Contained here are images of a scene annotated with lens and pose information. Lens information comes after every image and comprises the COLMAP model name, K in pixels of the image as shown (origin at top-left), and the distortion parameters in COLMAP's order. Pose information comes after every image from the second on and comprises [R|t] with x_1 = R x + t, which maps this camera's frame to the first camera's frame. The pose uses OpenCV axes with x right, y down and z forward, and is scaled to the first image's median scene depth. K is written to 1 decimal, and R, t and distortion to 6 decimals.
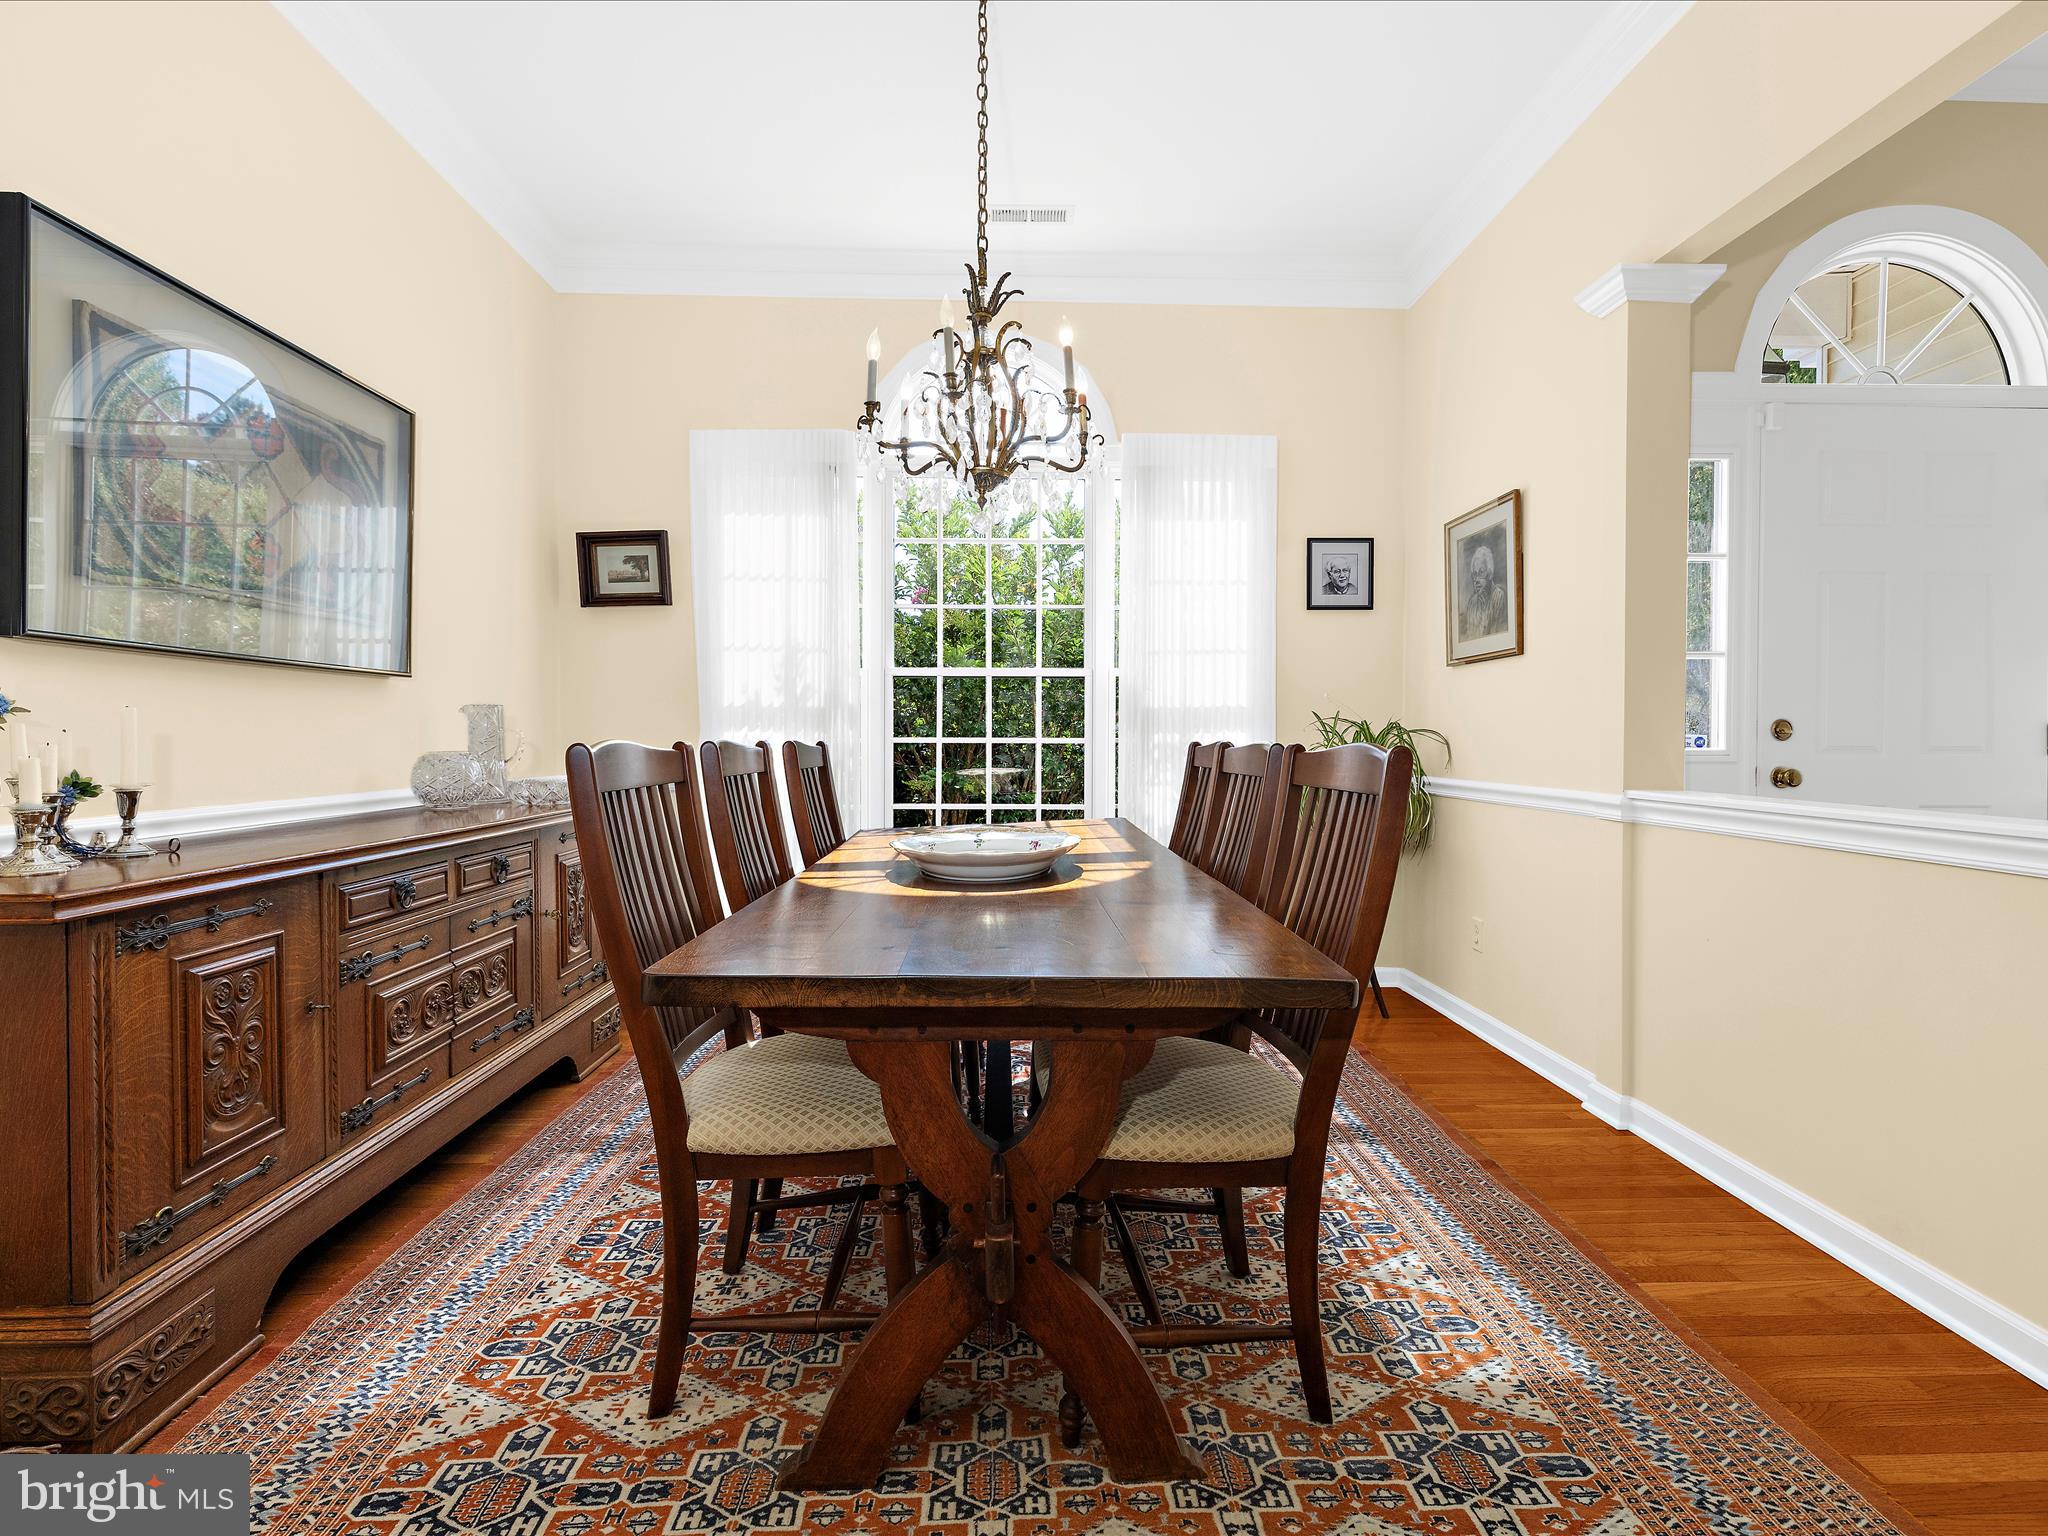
lens RADIAL K [[1014.9, 0, 1026.7], [0, 1014.9, 759.4], [0, 0, 1]] dist [-0.001492, -0.000022]
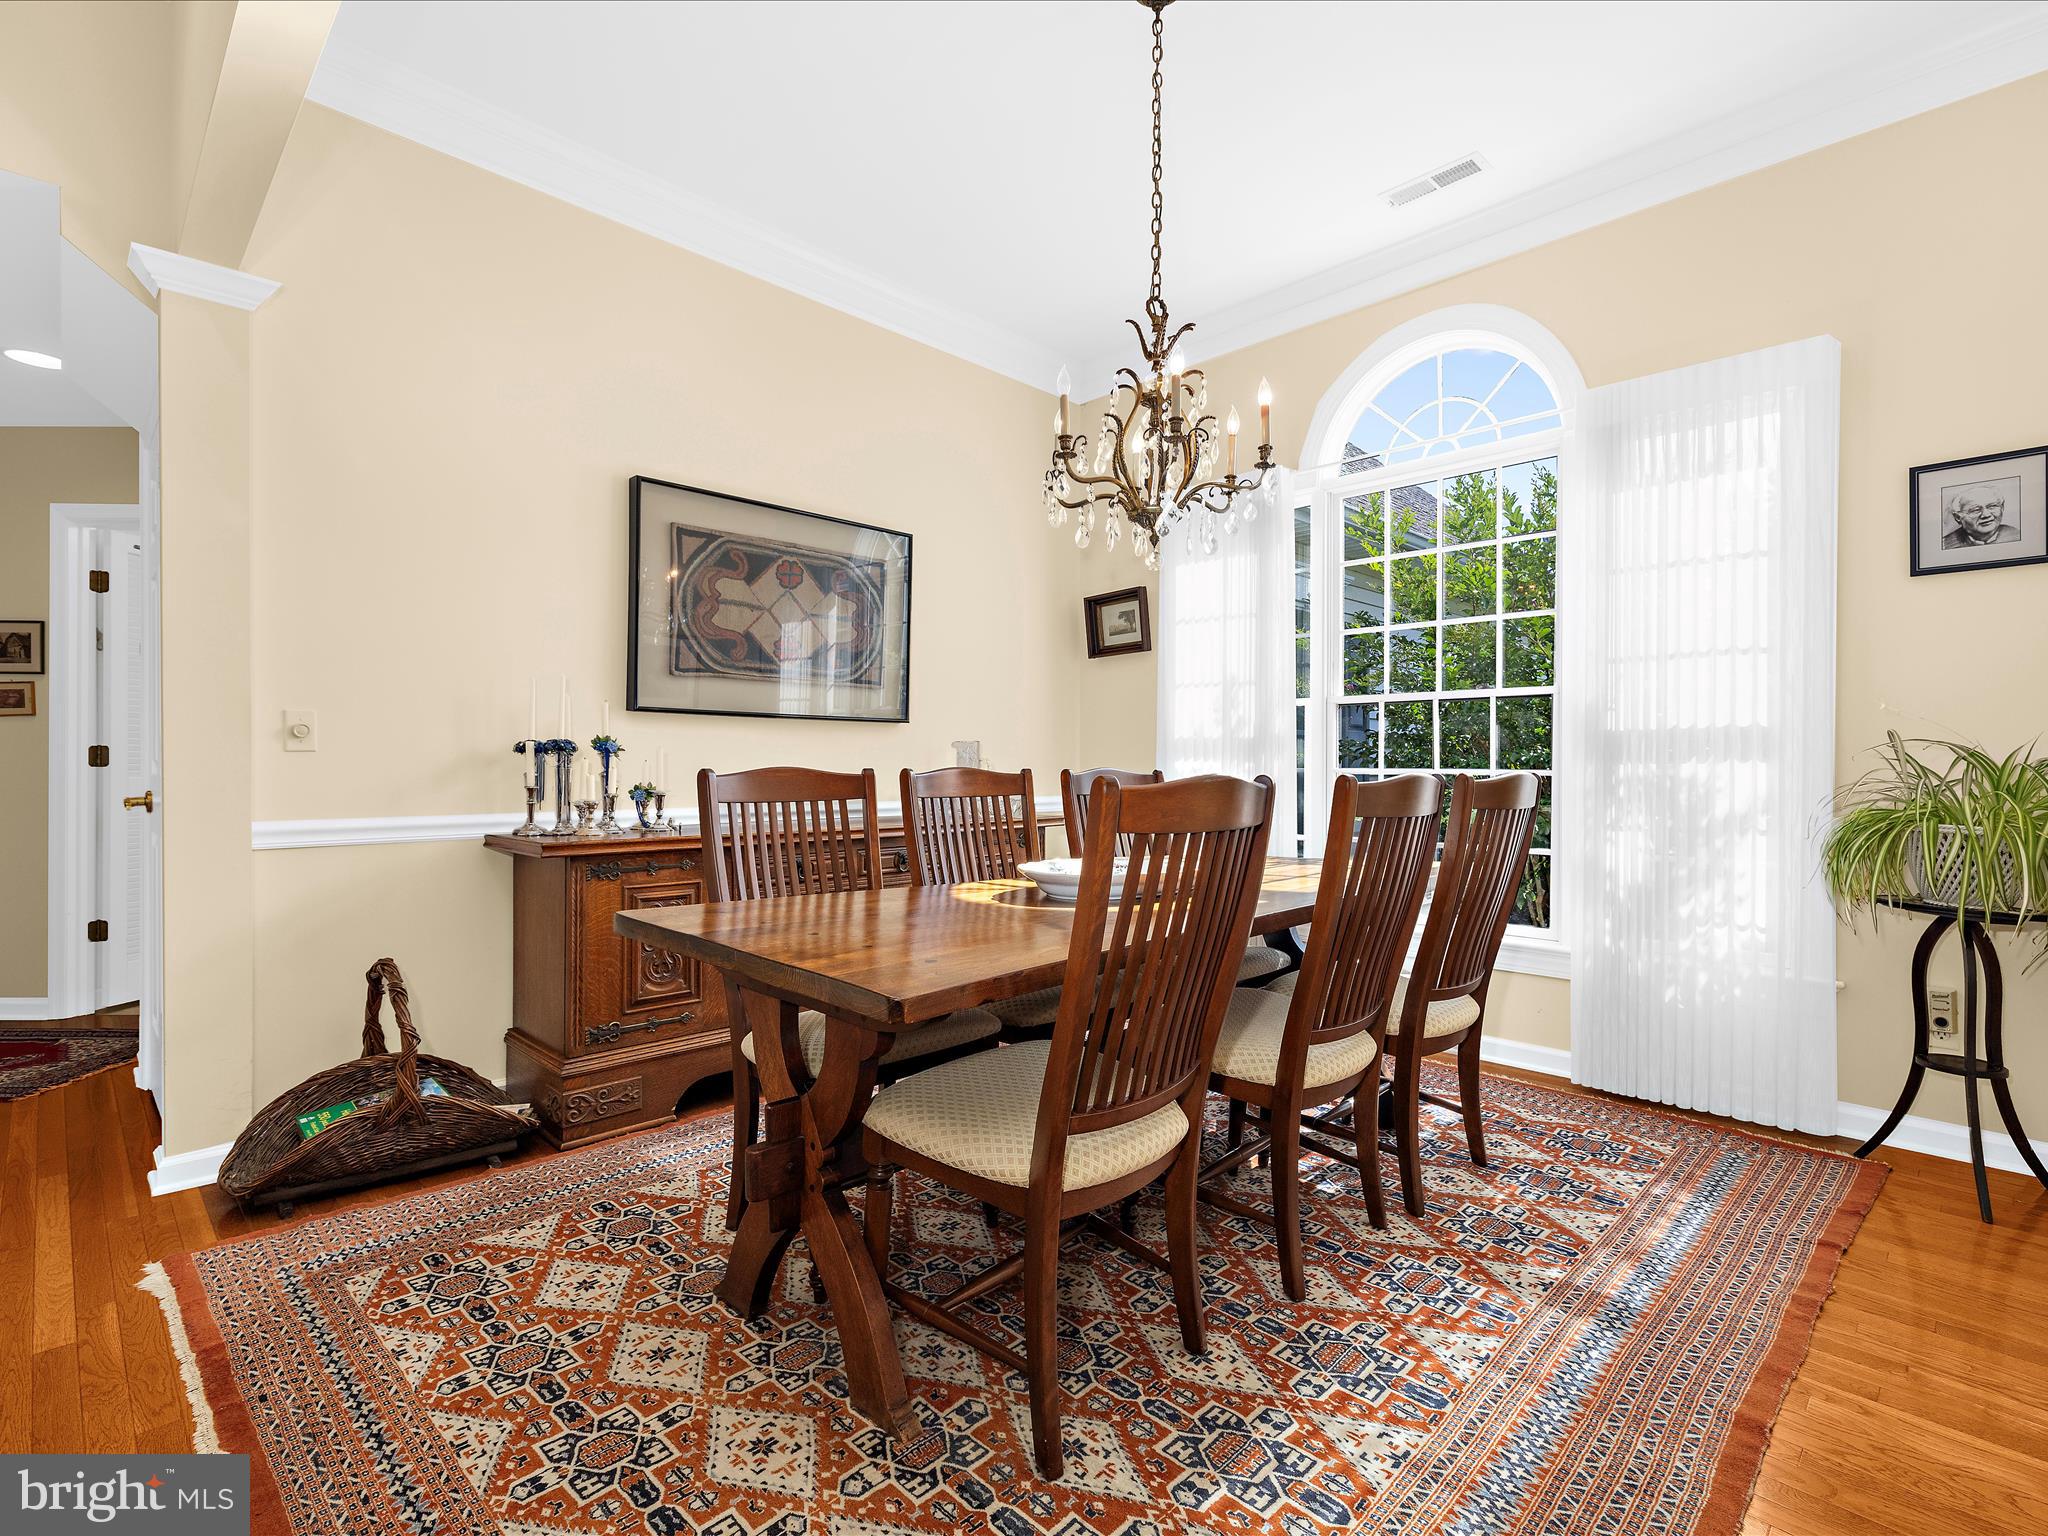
lens RADIAL K [[1040.1, 0, 1024.0], [0, 1040.1, 768.0], [0, 0, 1]] dist [-0.000834, -0.000437]
pose [[0.660334, 0.001748, -0.750970, 0.432574], [-0.020861, 0.999654, -0.016017, 0.000777], [0.750683, 0.026242, 0.660142, 0.130192]]
